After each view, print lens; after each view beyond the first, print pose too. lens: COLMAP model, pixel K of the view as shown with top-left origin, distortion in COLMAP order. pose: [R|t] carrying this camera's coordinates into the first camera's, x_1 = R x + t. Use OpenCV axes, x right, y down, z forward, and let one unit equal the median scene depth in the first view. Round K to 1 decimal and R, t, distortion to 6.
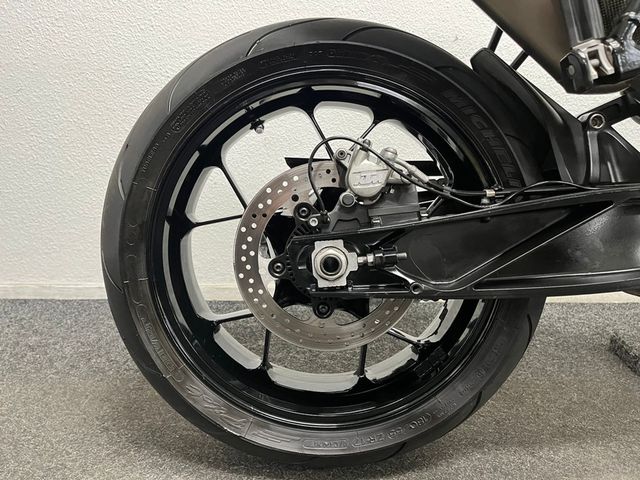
lens RADIAL K [[486.6, 0, 317.3], [0, 486.6, 234.3], [0, 0, 1]] dist [0.042344, -0.067096]
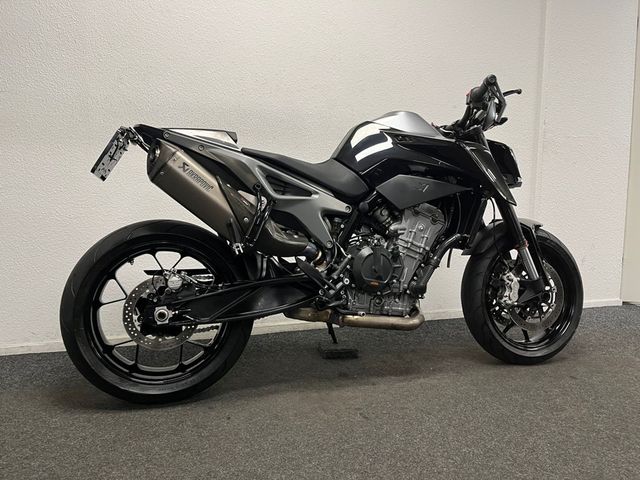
lens RADIAL K [[486.6, 0, 325.9], [0, 486.6, 233.7], [0, 0, 1]] dist [0.042344, -0.067096]
pose [[0.958952, -0.031276, 0.281839, 0.141938], [0.066101, 0.991174, -0.114913, -0.015933], [-0.275758, 0.128826, 0.952555, -1.808258]]
